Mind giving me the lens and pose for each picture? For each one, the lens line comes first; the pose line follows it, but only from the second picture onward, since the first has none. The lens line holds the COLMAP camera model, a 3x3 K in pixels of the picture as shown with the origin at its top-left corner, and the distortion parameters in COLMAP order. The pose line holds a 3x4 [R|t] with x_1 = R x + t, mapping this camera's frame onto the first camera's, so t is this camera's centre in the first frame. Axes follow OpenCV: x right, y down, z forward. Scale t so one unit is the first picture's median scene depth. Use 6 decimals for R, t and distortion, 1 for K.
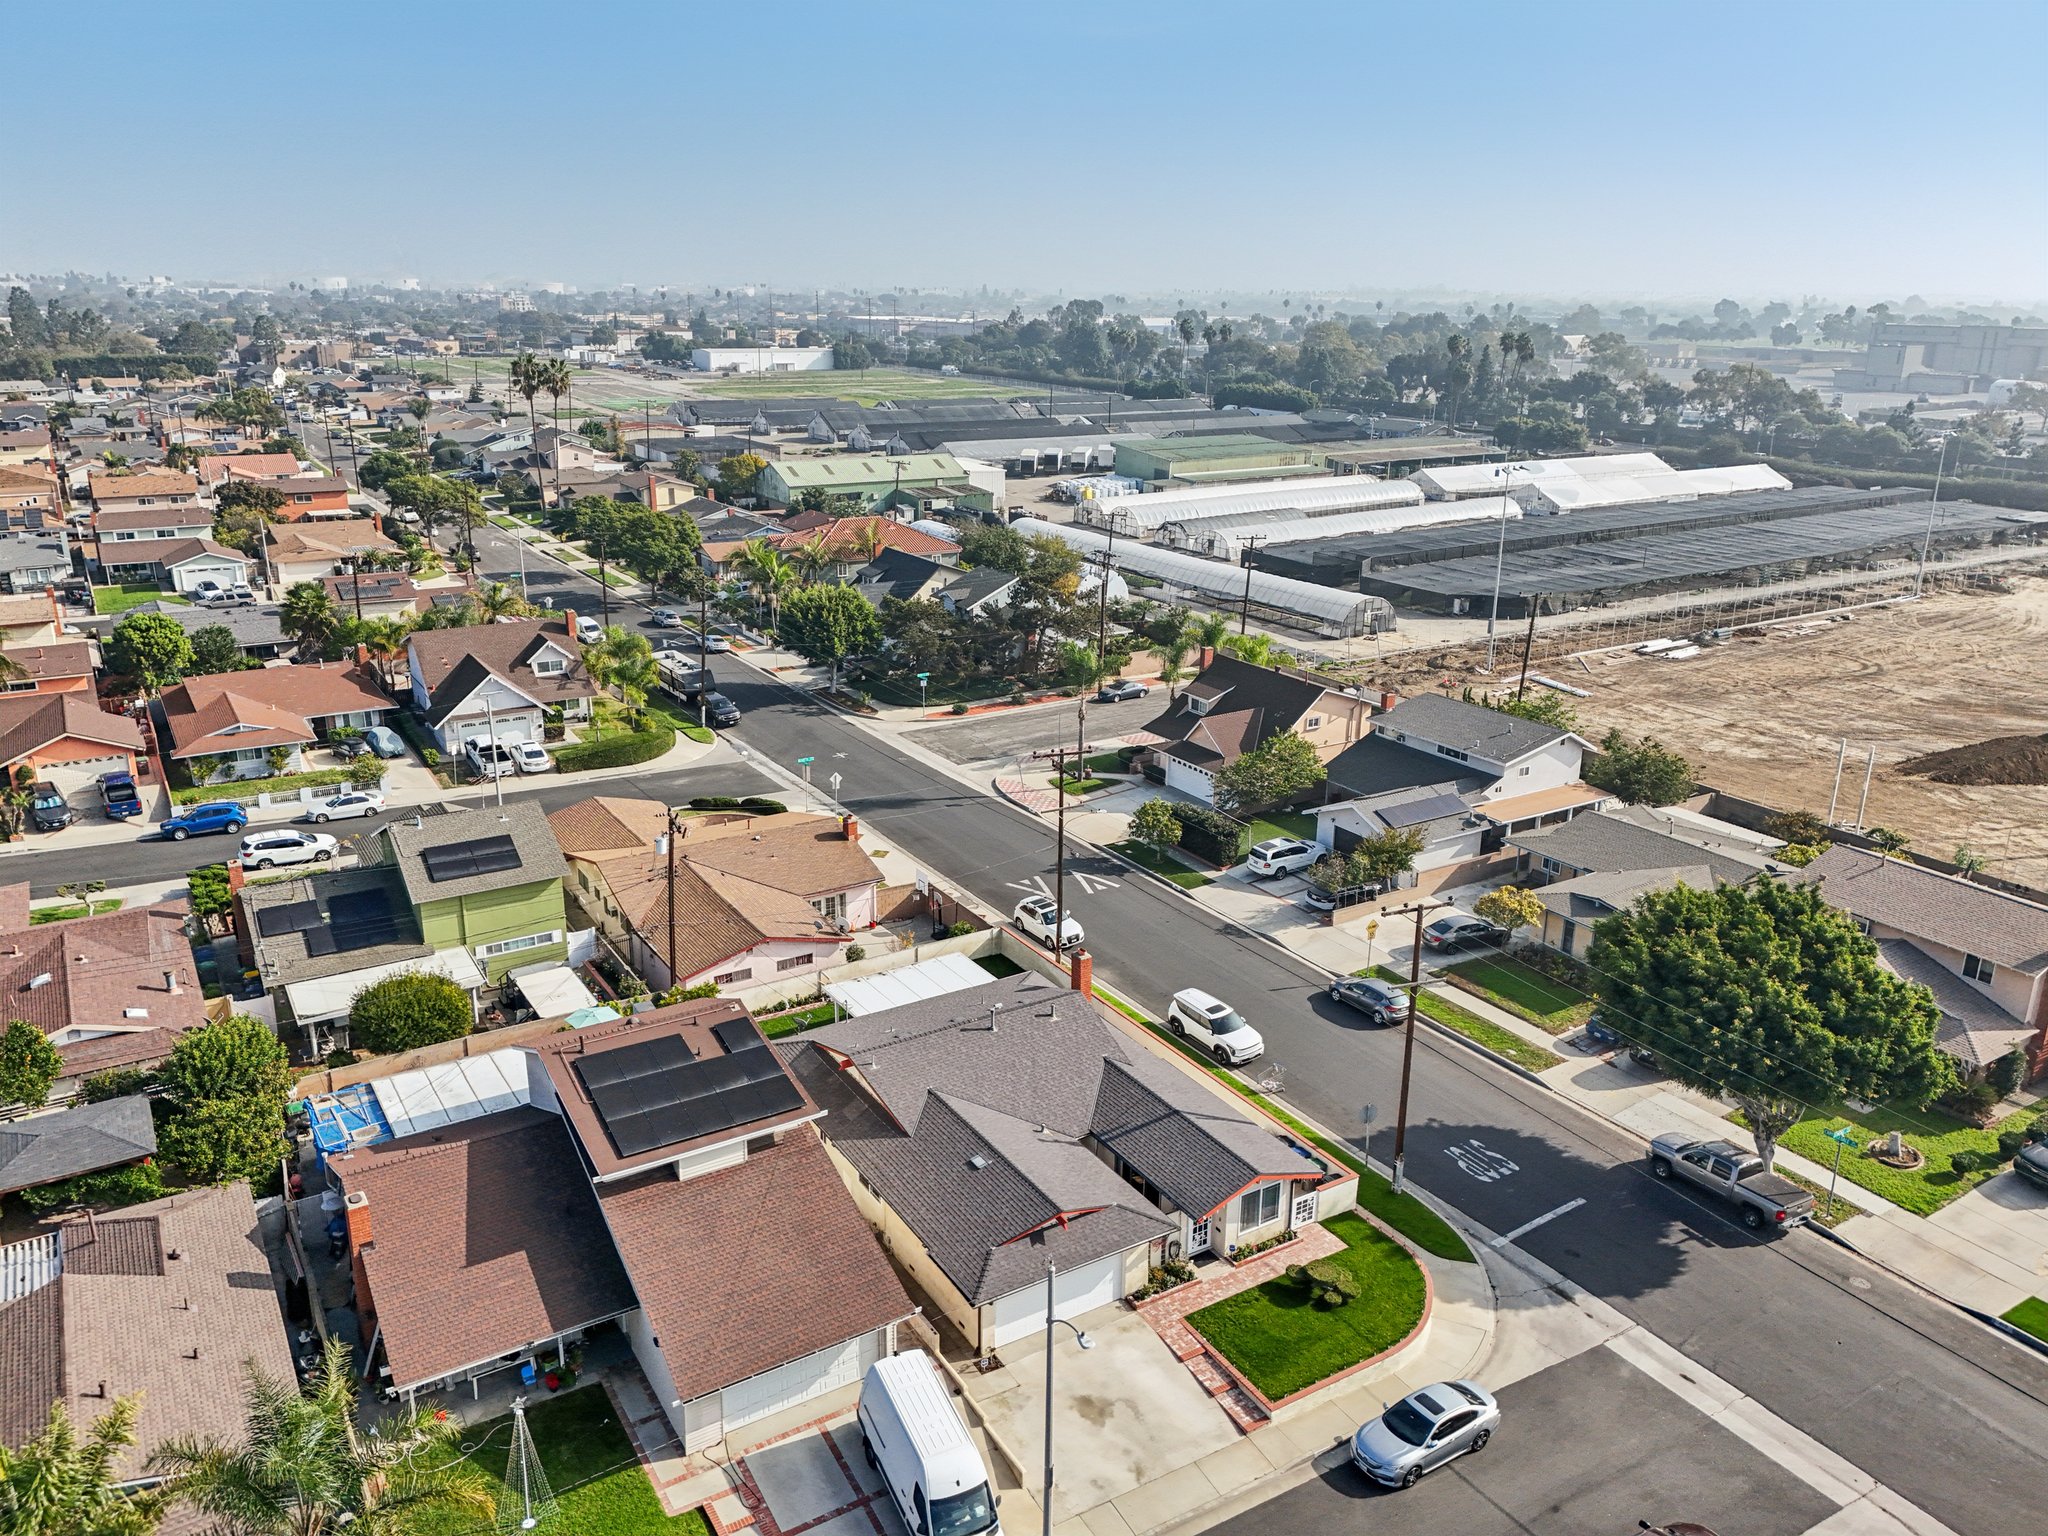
lens RADIAL K [[1495.1, 0, 1024.0], [0, 1495.1, 768.0], [0, 0, 1]] dist [0.099124, -0.131381]
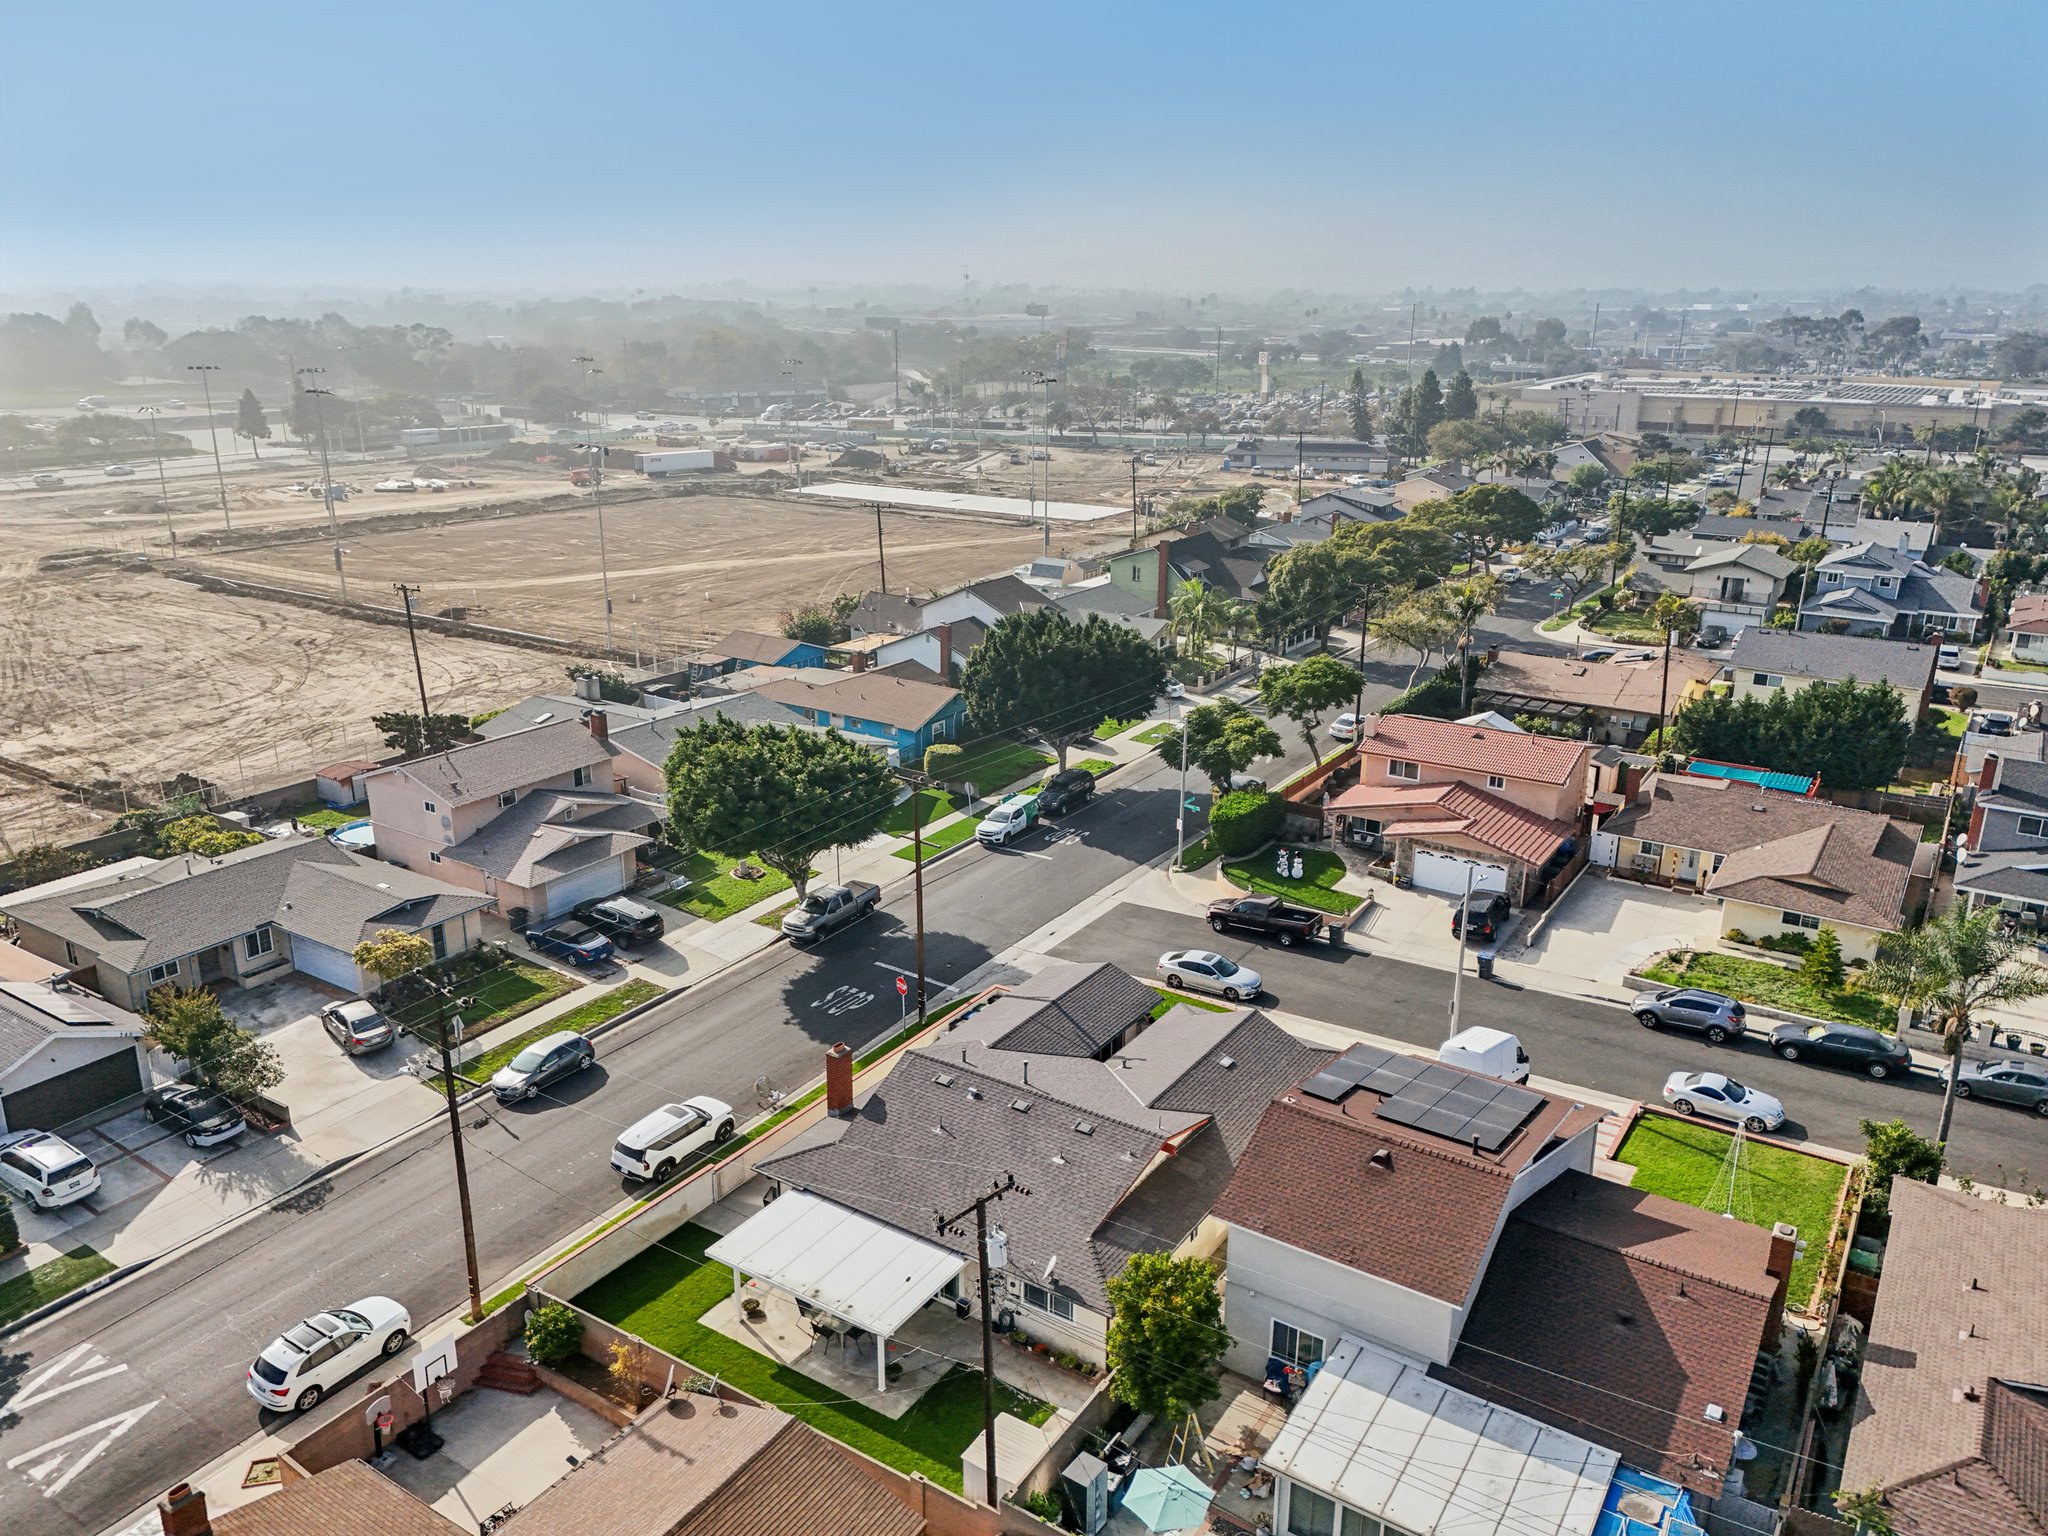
lens RADIAL K [[1500.8, 0, 1035.6], [0, 1500.8, 767.0], [0, 0, 1]] dist [0.098618, -0.121041]
pose [[-0.427777, -0.285257, 0.857692, -0.441123], [0.261067, 0.869462, 0.419380, -0.216030], [-0.865362, 0.403316, -0.297465, 0.713157]]
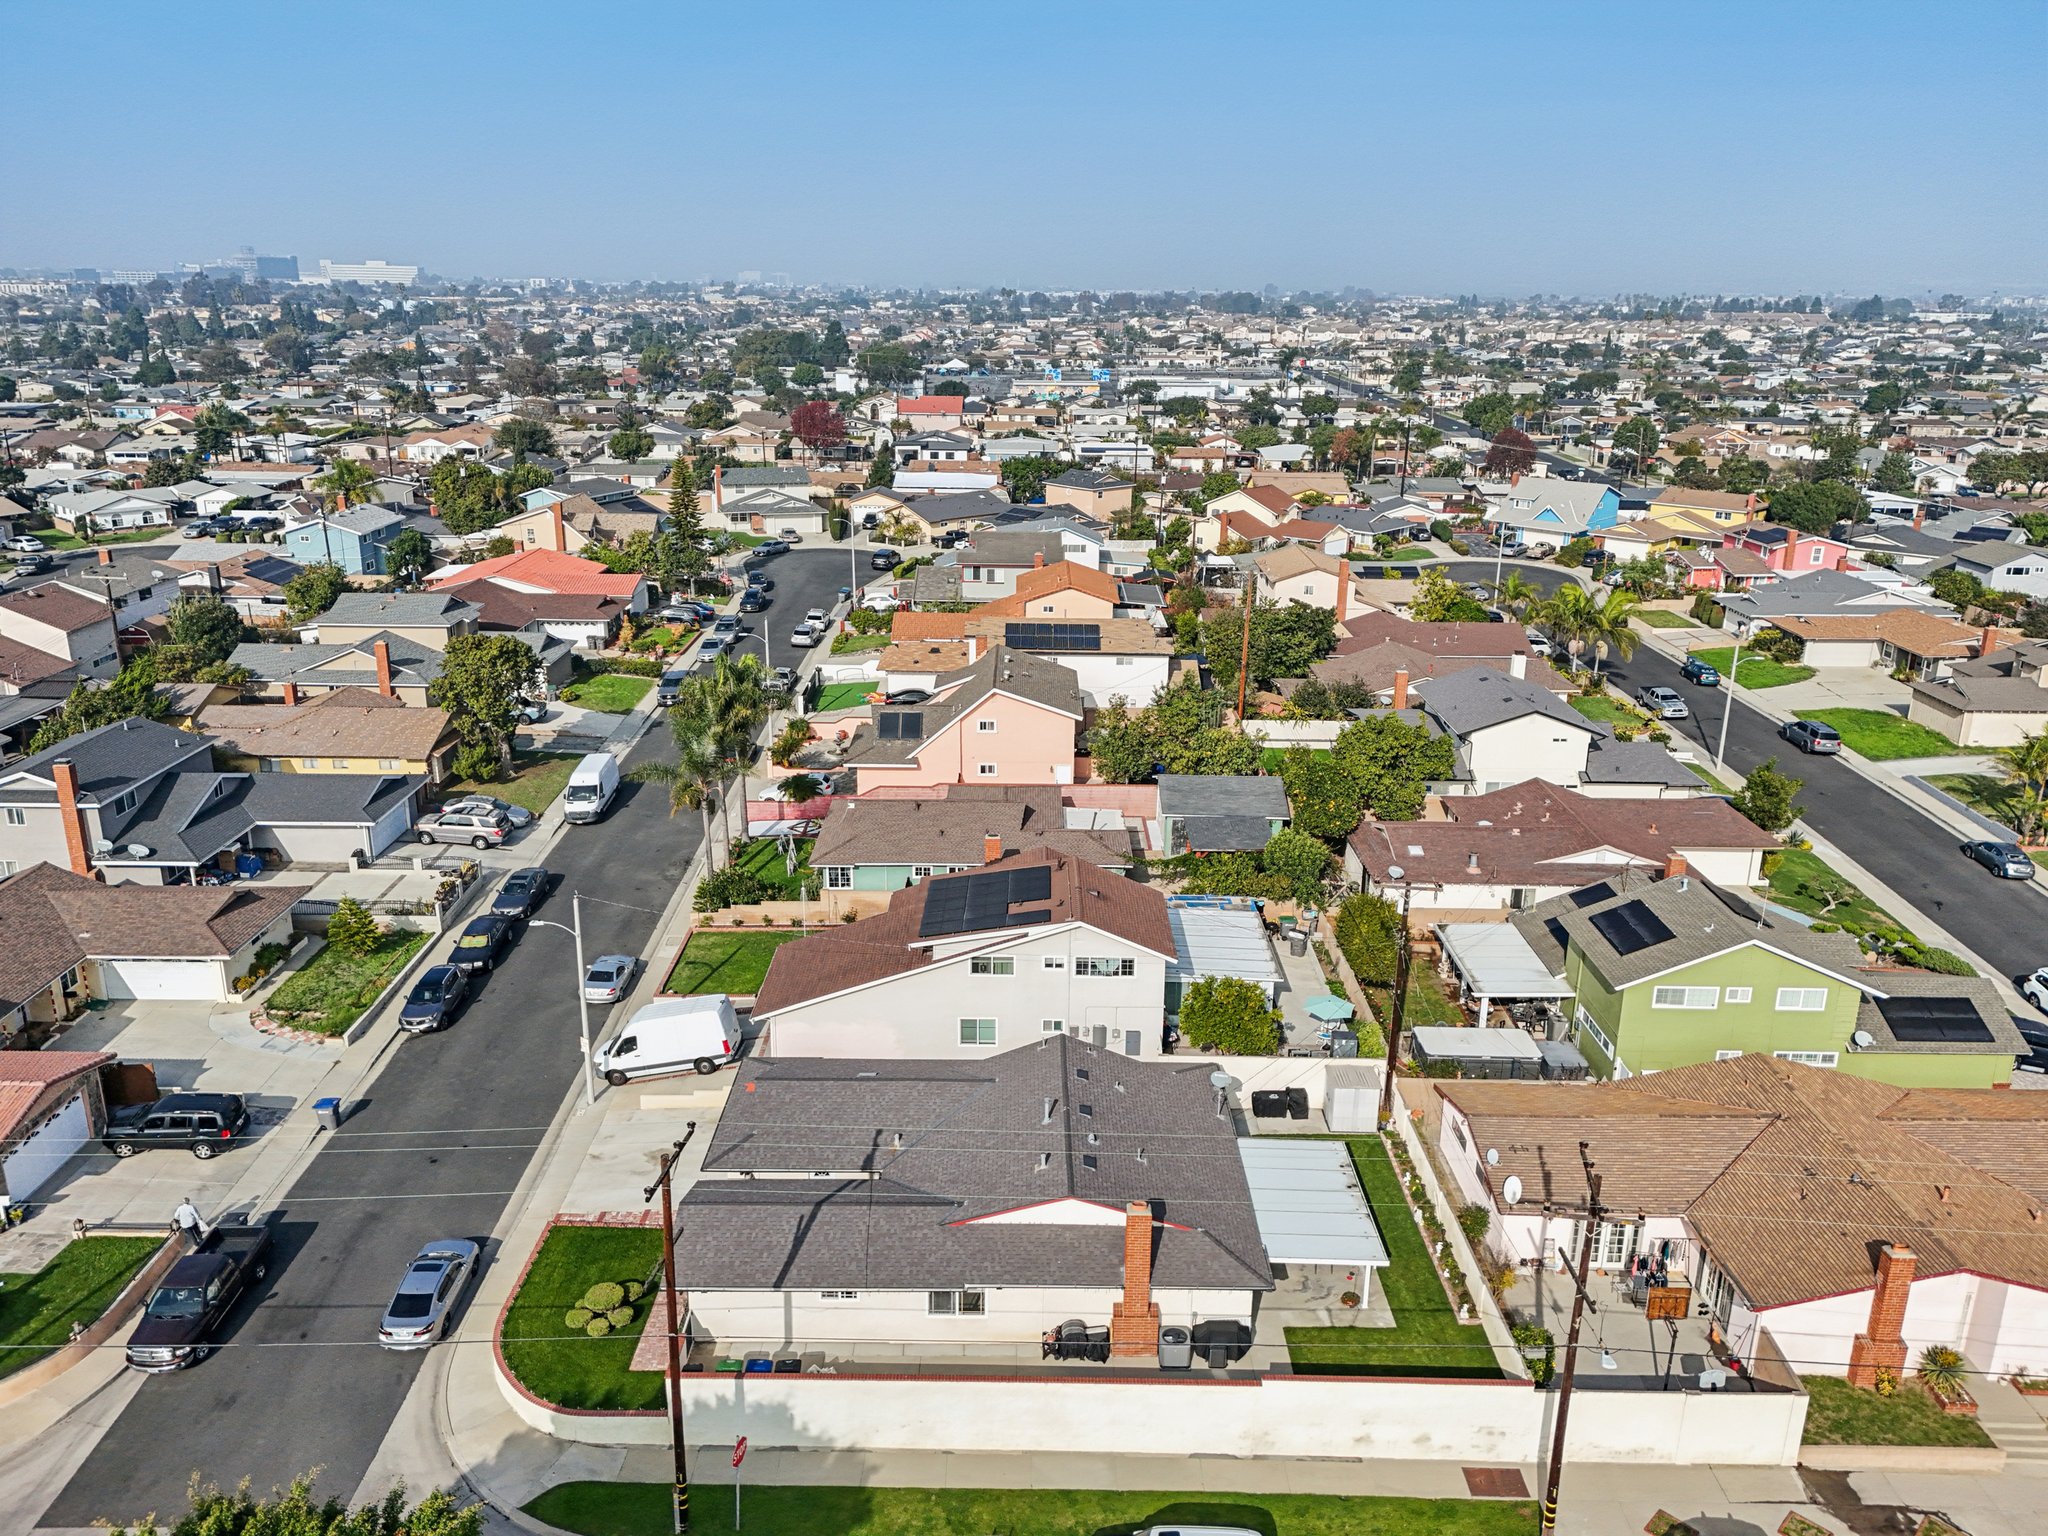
lens RADIAL K [[1495.1, 0, 1024.0], [0, 1495.1, 768.0], [0, 0, 1]] dist [0.099124, -0.131381]
pose [[-0.528835, 0.243844, -0.812941, 0.393723], [-0.273791, 0.857617, 0.435352, -0.231908], [0.803350, 0.452806, -0.386775, 0.745386]]
